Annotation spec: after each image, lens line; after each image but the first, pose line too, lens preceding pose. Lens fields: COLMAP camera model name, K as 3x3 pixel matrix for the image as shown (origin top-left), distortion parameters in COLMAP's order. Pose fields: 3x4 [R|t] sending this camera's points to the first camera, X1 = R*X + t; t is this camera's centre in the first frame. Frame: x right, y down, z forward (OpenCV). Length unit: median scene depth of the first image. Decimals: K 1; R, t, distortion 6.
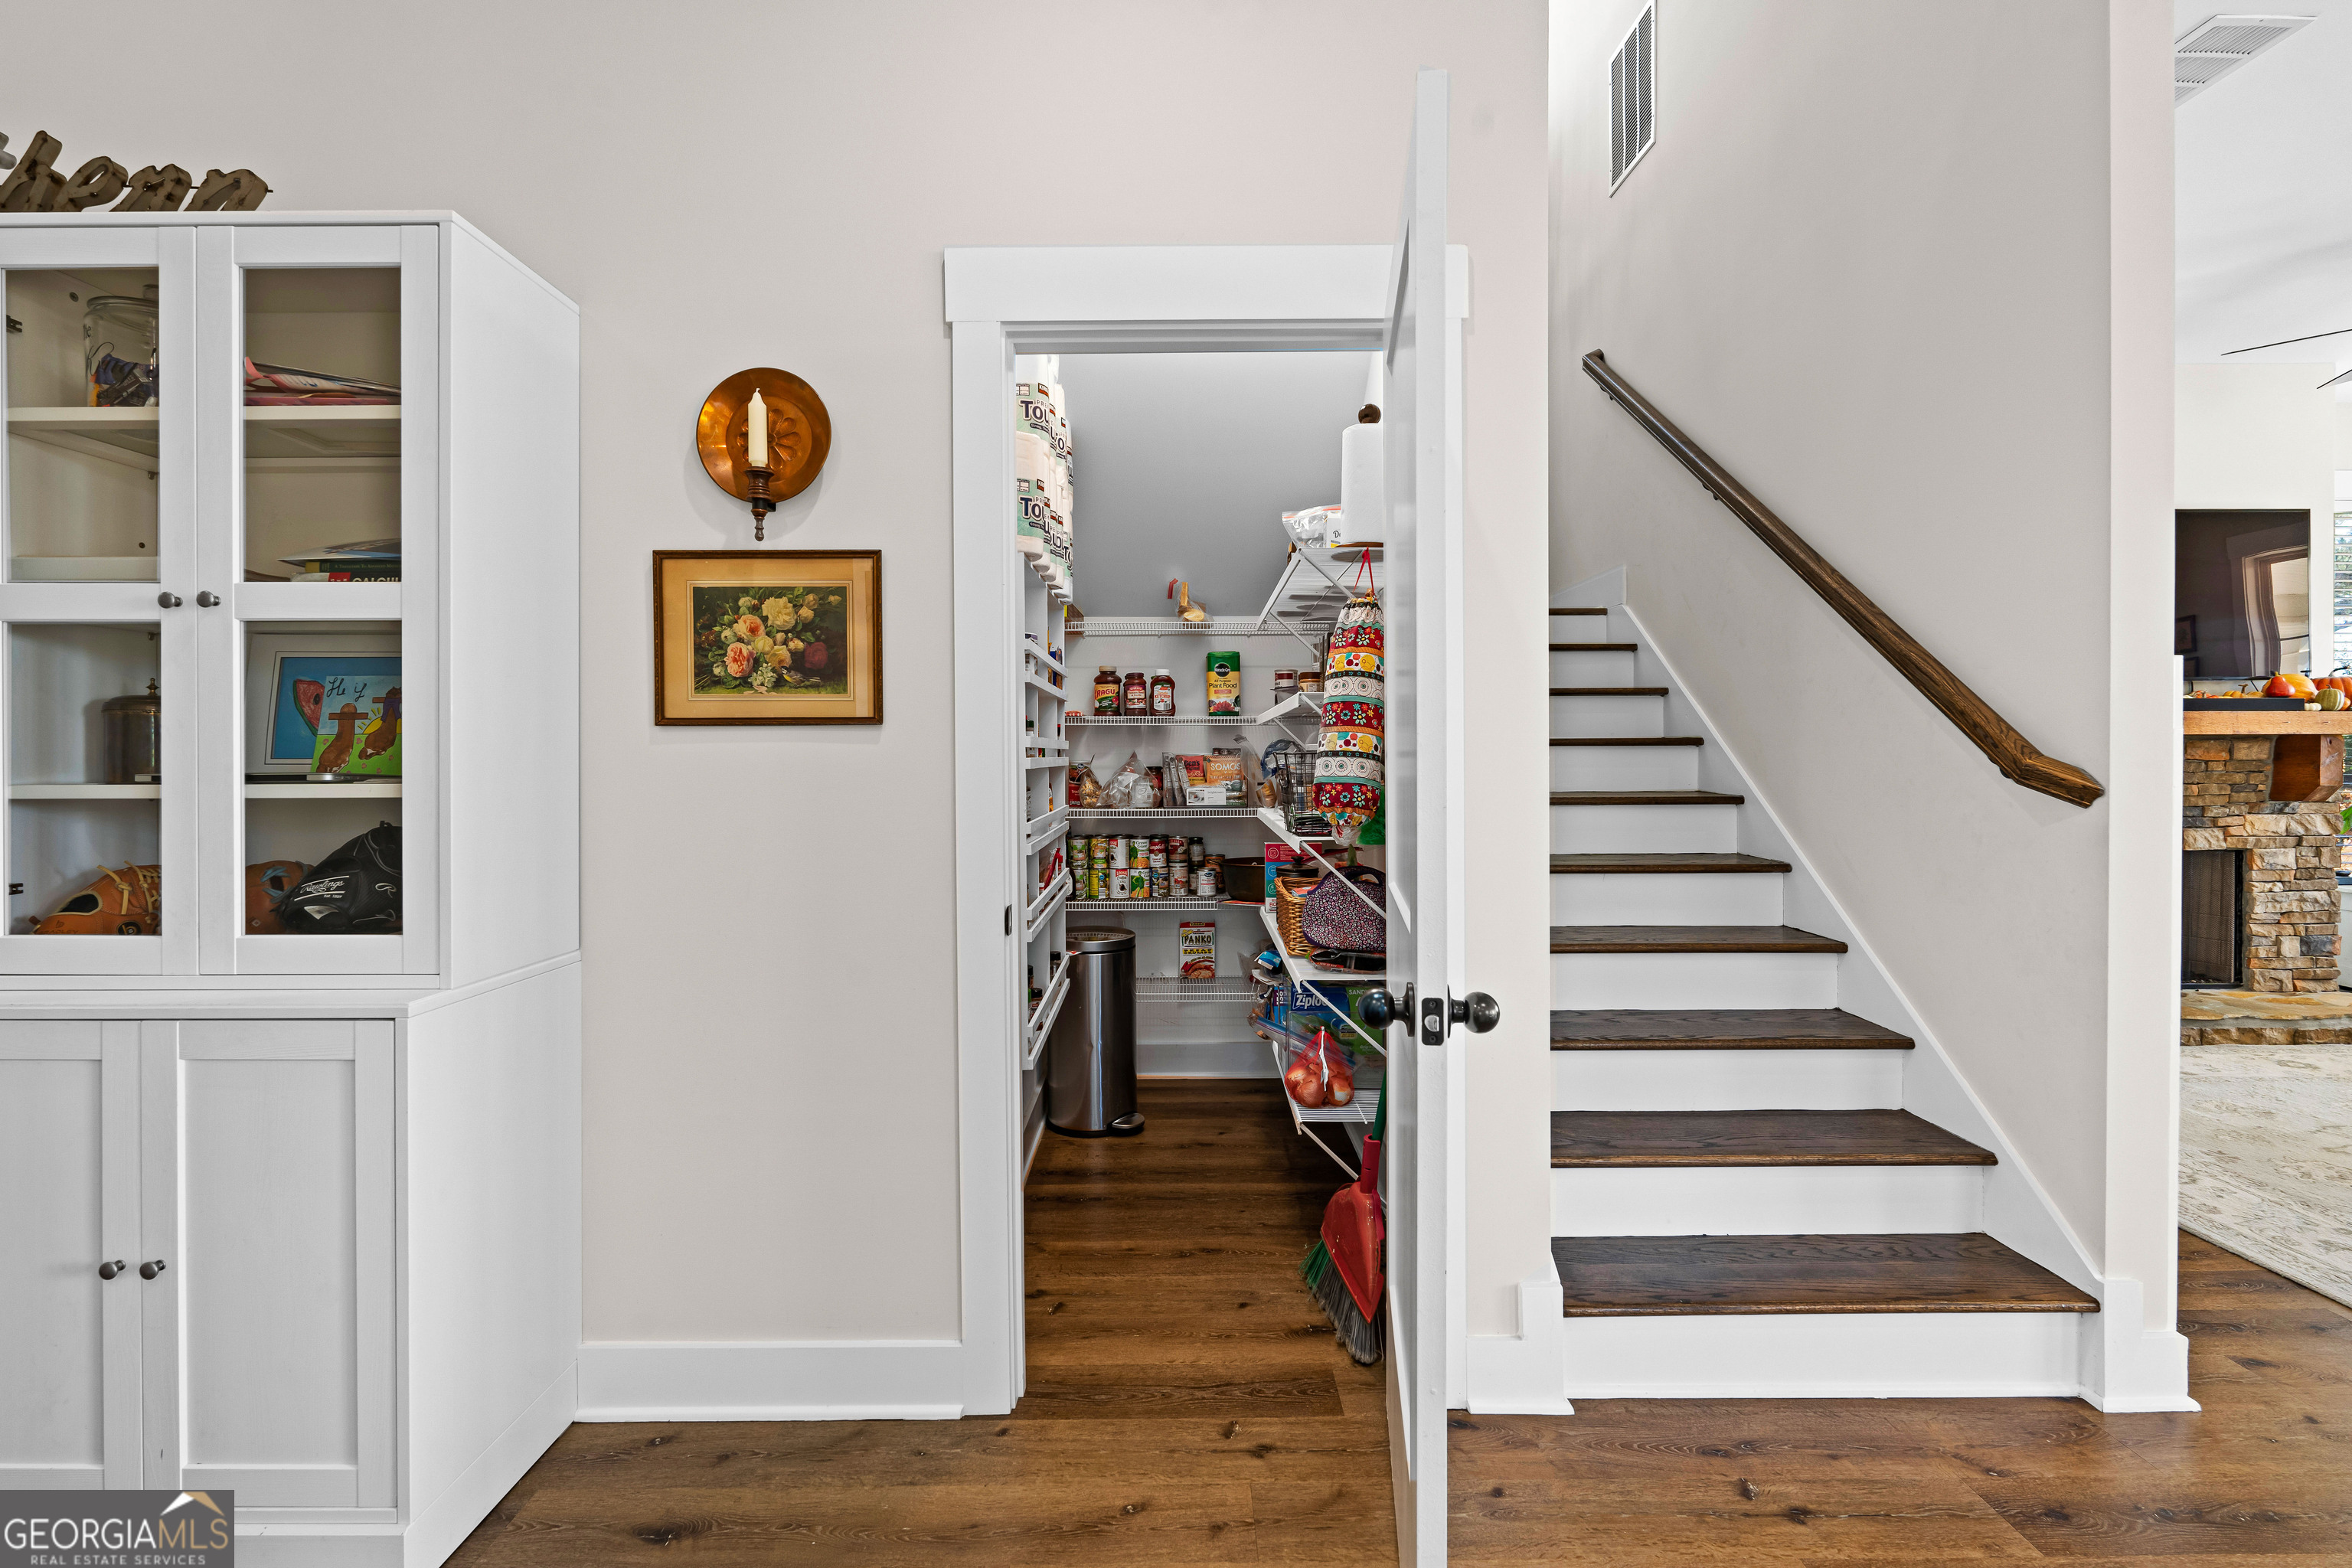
lens RADIAL K [[1038.5, 0, 1171.5], [0, 1038.5, 774.2], [0, 0, 1]] dist [-0.003978, 0.000944]
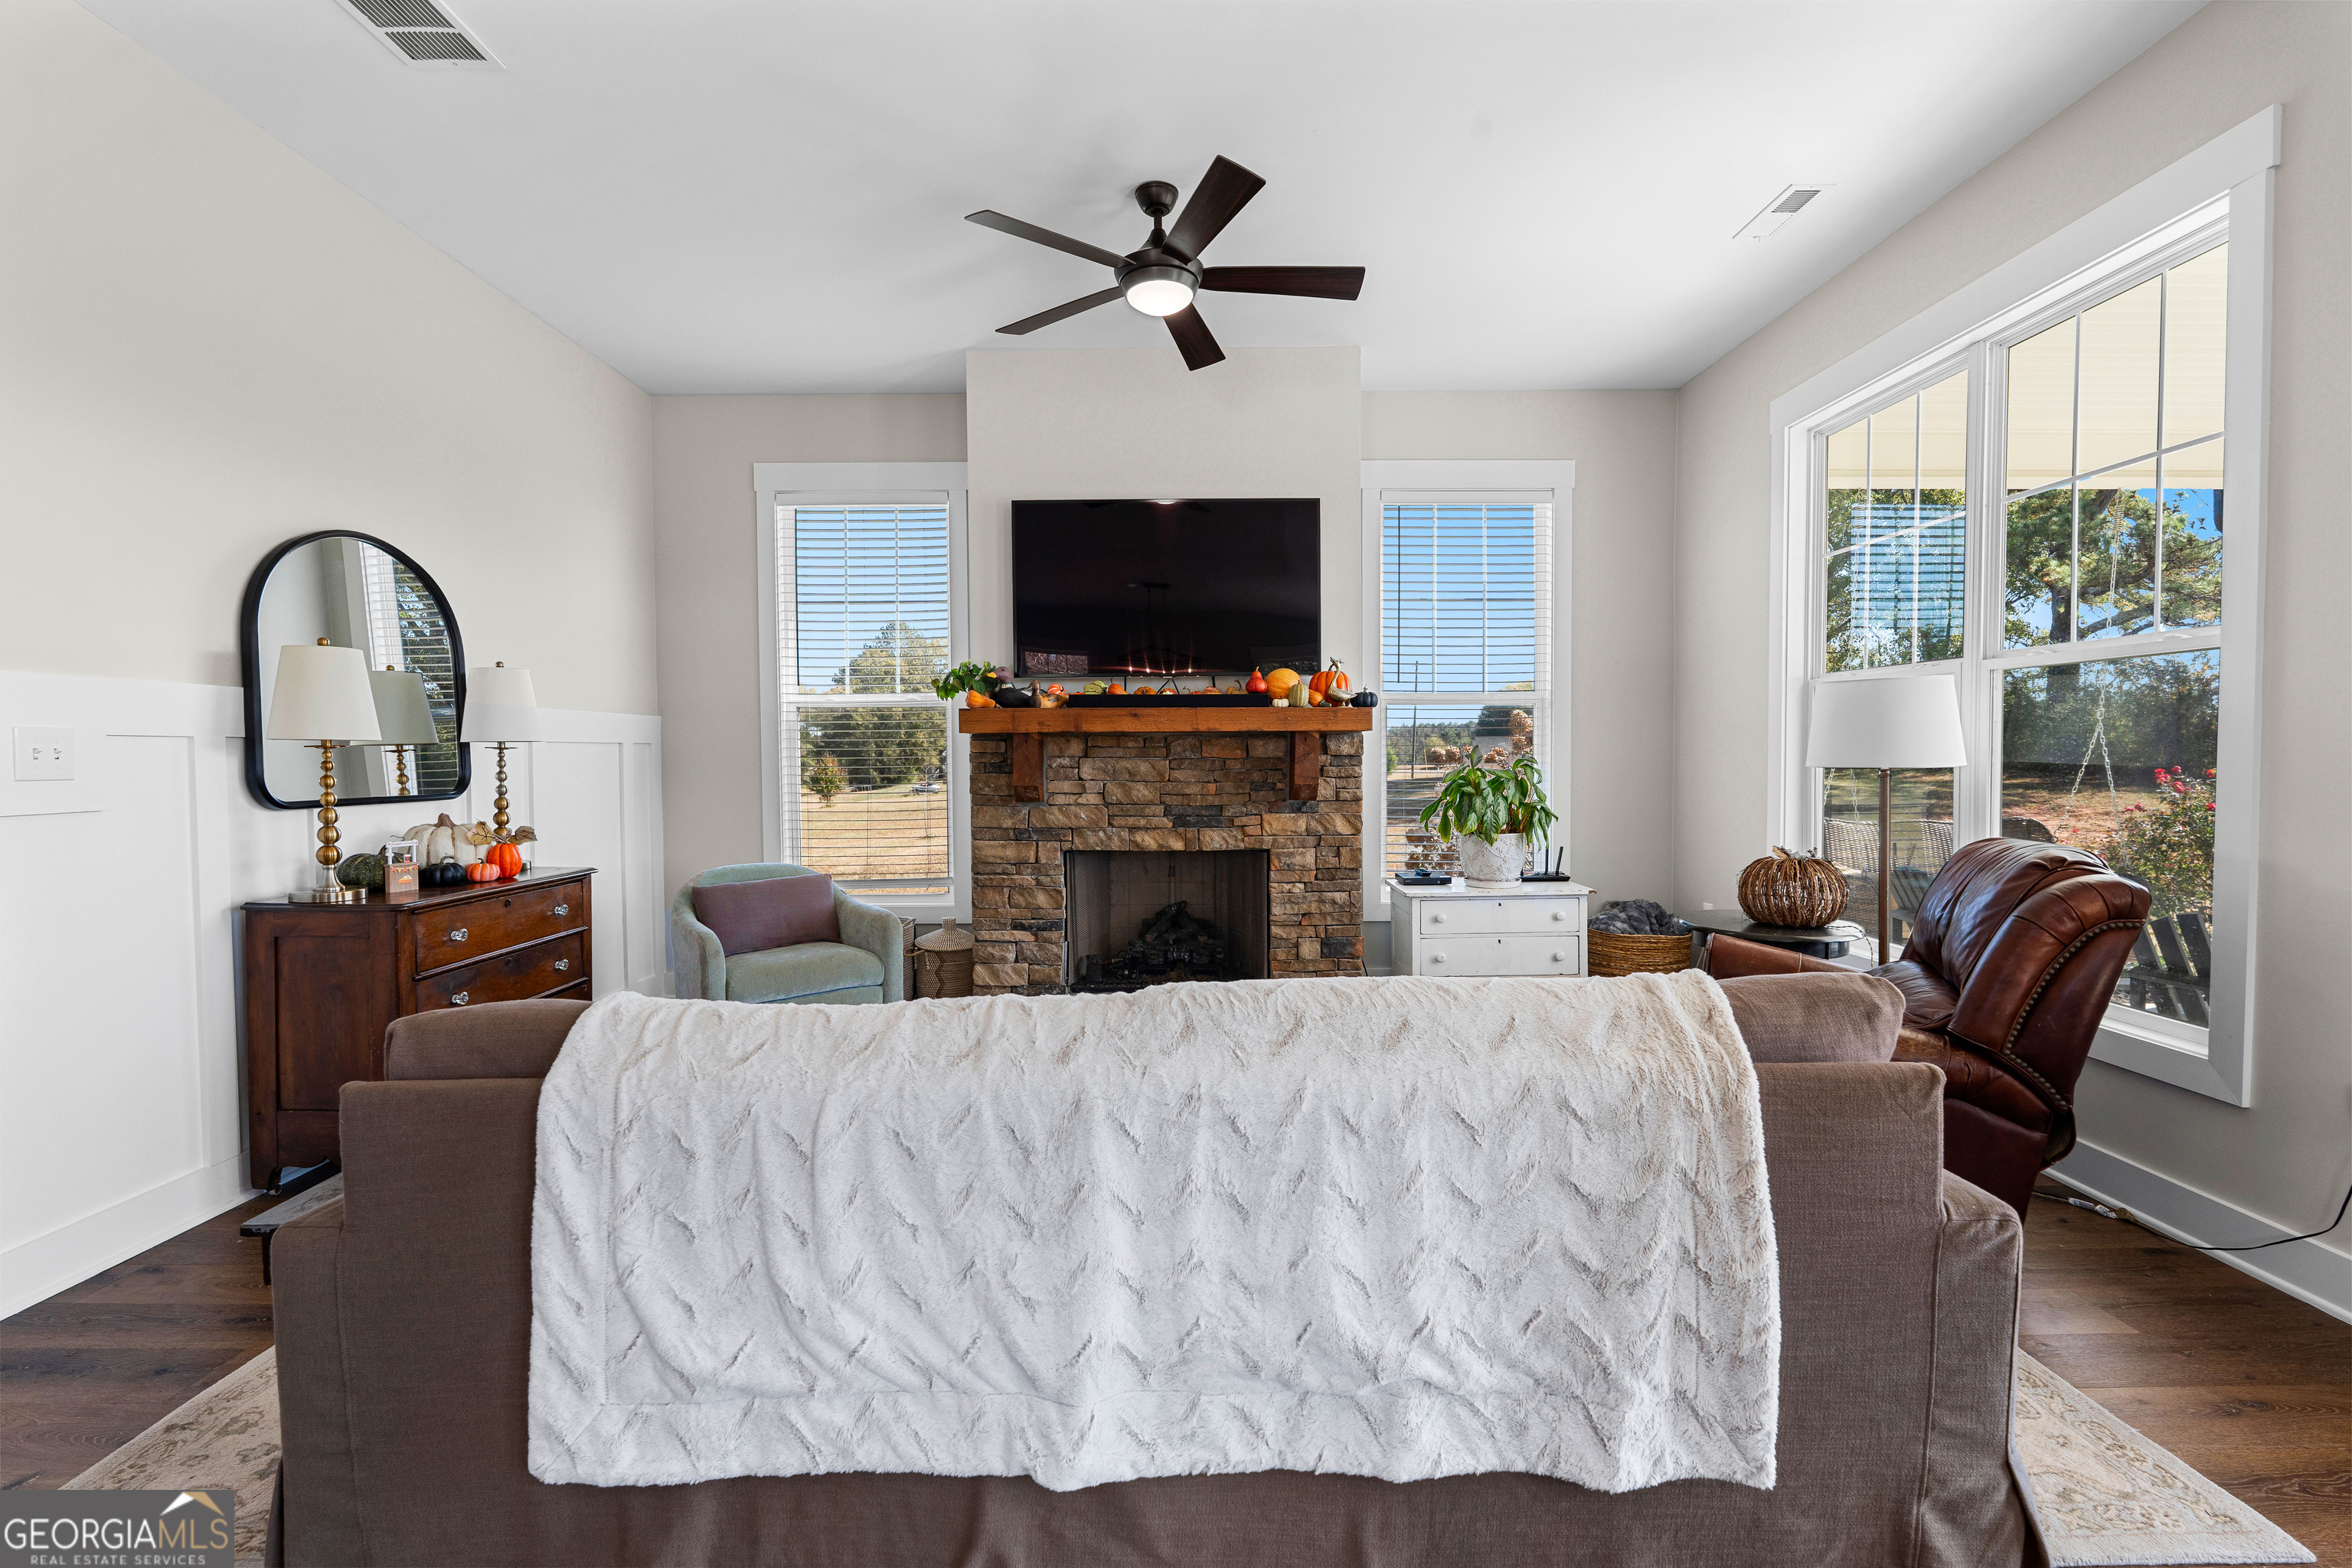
lens RADIAL K [[1038.5, 0, 1171.3], [0, 1038.5, 795.8], [0, 0, 1]] dist [-0.003978, 0.000944]
pose [[1.000000, -0.000456, 0.000244, 2.312907], [0.000449, 0.999597, 0.028369, -0.013824], [-0.000256, -0.028369, 0.999597, 0.053294]]
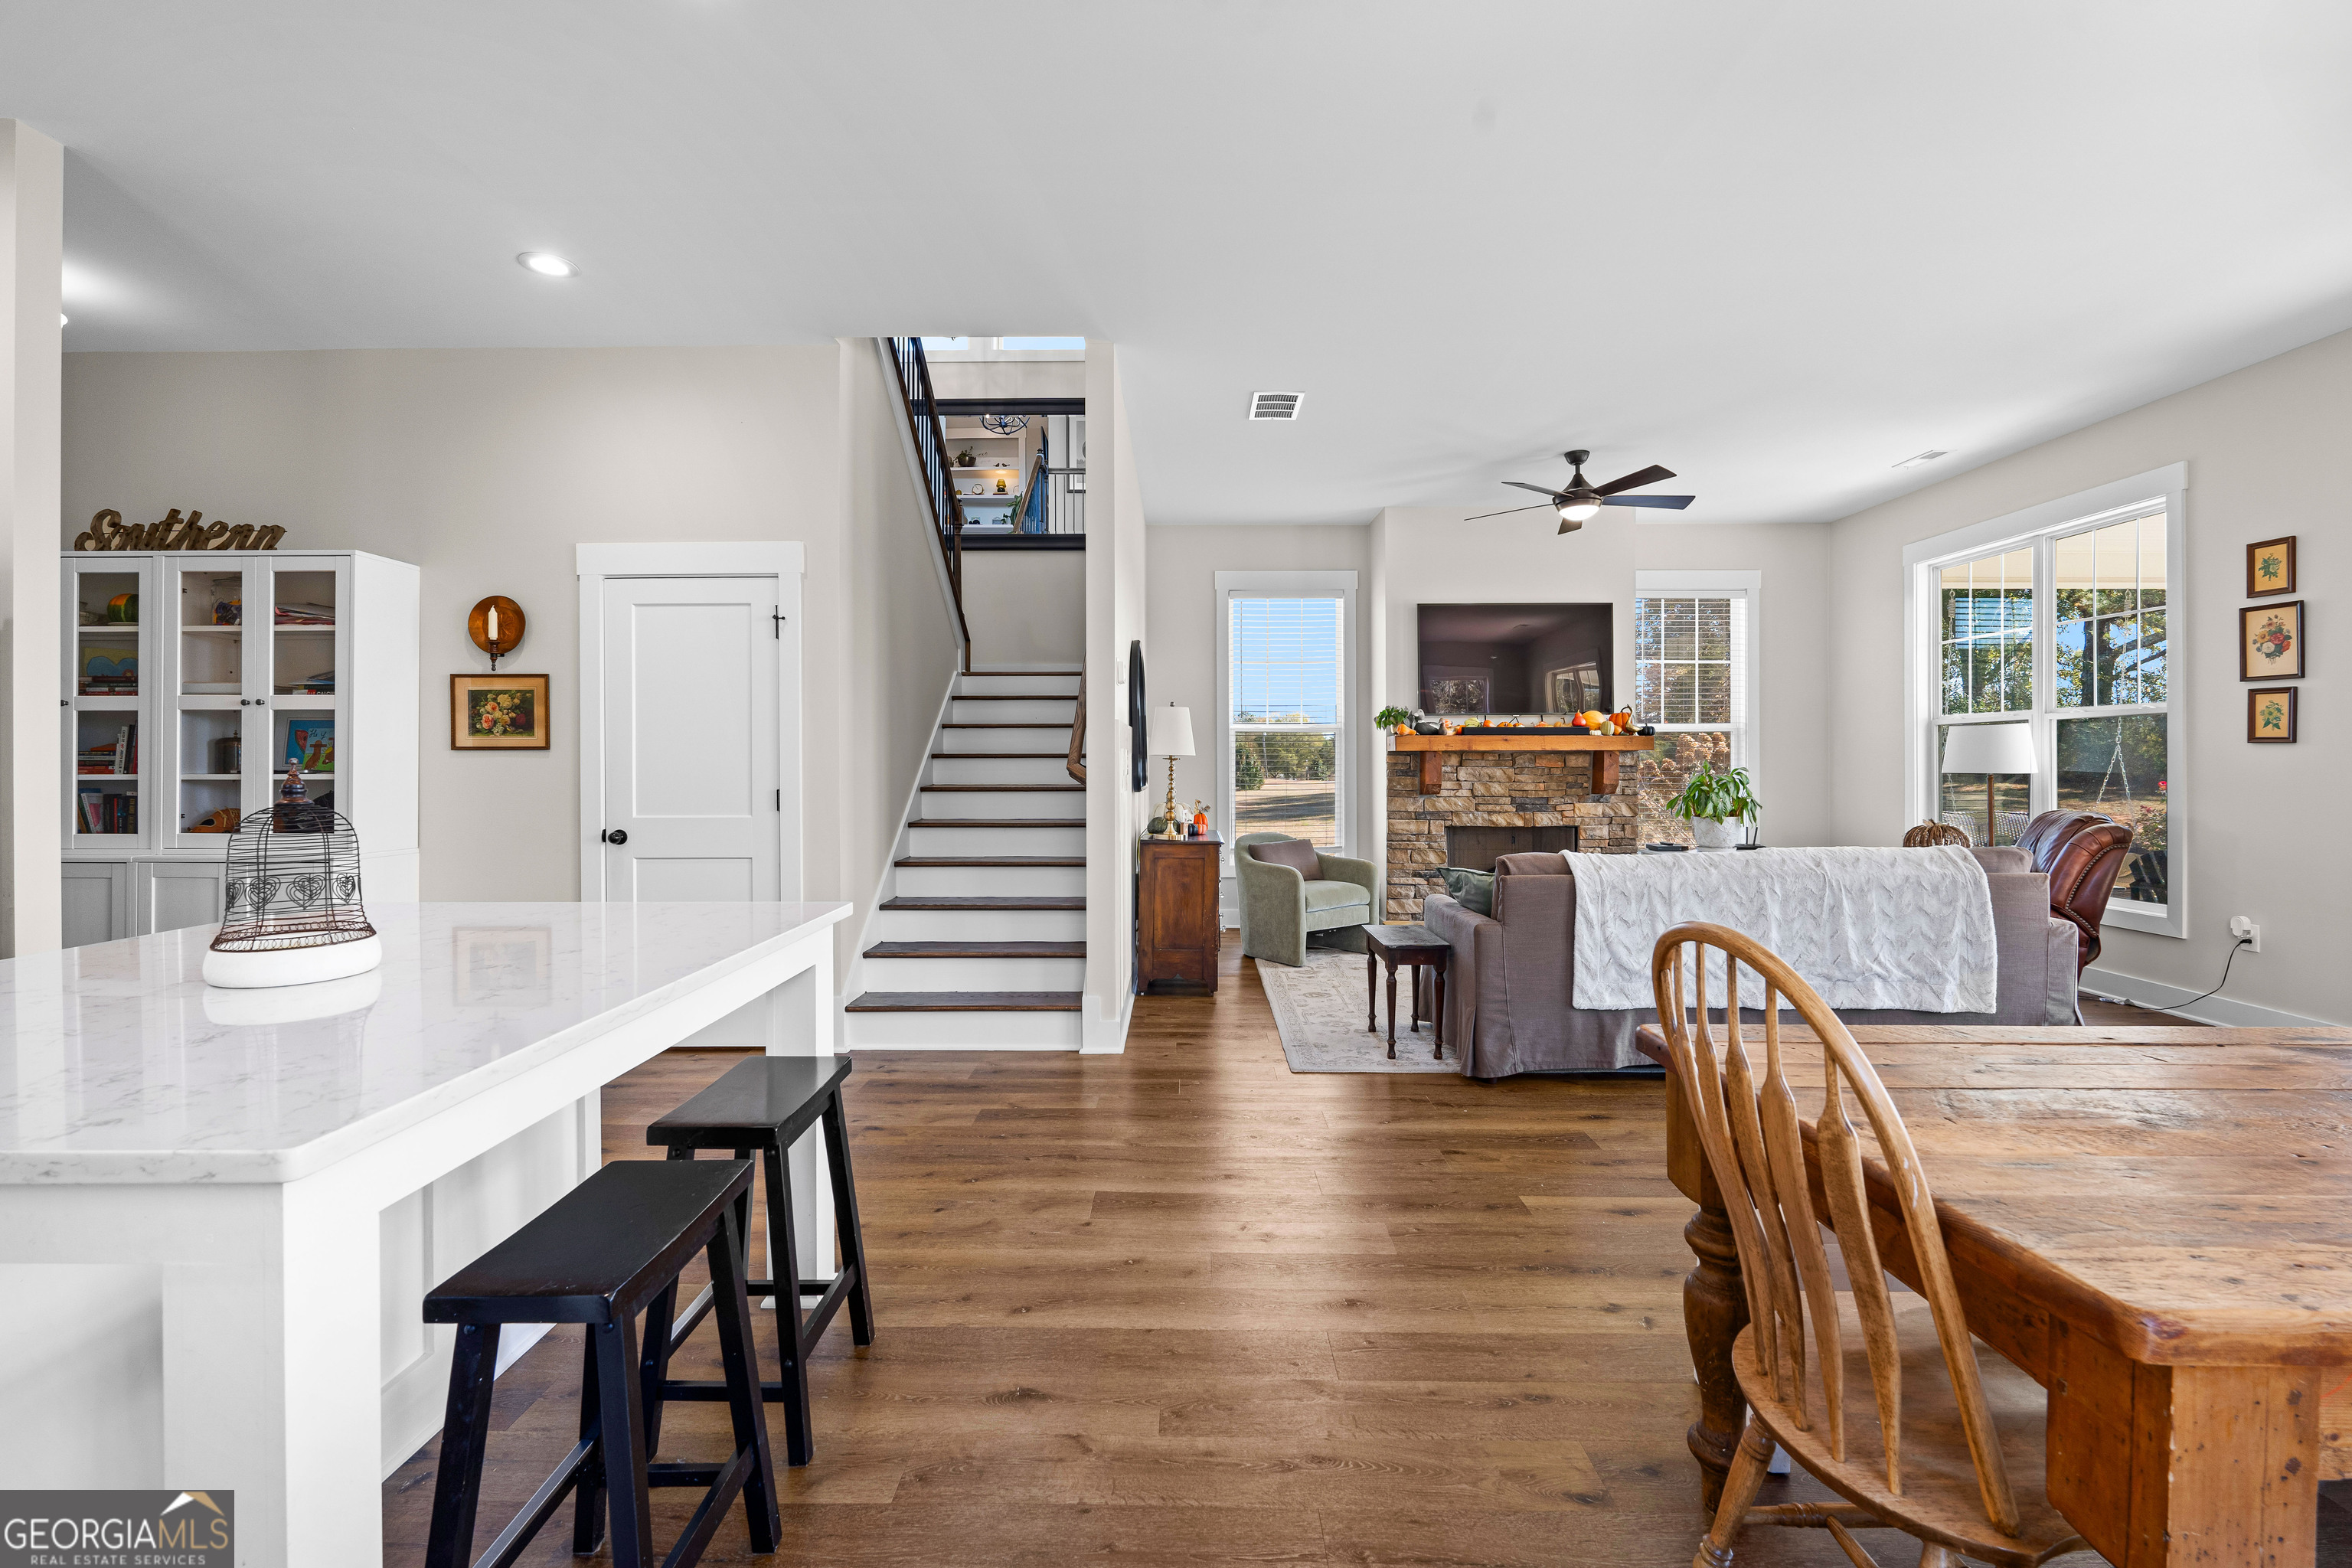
lens RADIAL K [[1038.5, 0, 1184.1], [0, 1038.5, 772.4], [0, 0, 1]] dist [-0.003978, 0.000944]
pose [[0.999914, 0.004140, -0.012461, 1.172299], [-0.004182, 0.999986, -0.003307, 0.003837], [0.012447, 0.003359, 0.999917, -1.294572]]
